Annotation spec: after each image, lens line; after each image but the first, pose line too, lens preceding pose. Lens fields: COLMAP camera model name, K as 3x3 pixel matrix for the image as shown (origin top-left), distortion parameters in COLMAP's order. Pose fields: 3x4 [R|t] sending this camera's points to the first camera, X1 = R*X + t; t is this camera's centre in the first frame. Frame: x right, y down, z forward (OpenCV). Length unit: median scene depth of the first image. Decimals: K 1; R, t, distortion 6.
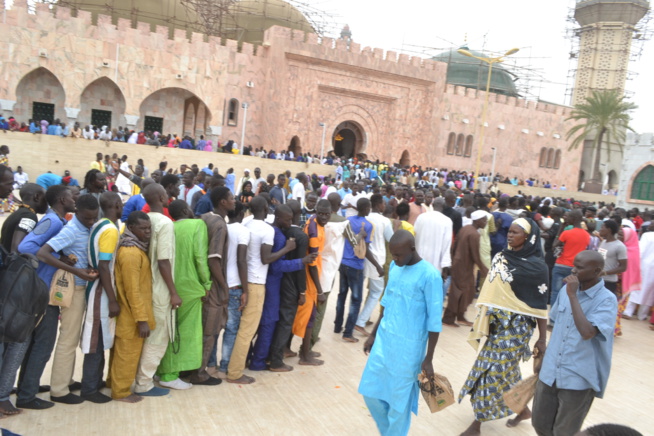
lens RADIAL K [[539.2, 0, 327.0], [0, 539.2, 218.0], [0, 0, 1]] dist [-0.032880, 0.006529]
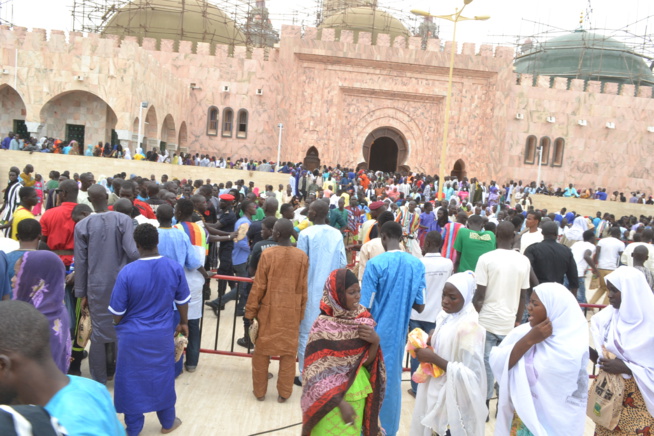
lens RADIAL K [[539.2, 0, 327.0], [0, 539.2, 218.0], [0, 0, 1]] dist [-0.032880, 0.006529]
pose [[0.921280, 0.001115, -0.388900, 0.296815], [-0.024797, 0.998130, -0.055880, 0.011467], [0.388110, 0.061125, 0.919584, 0.206674]]
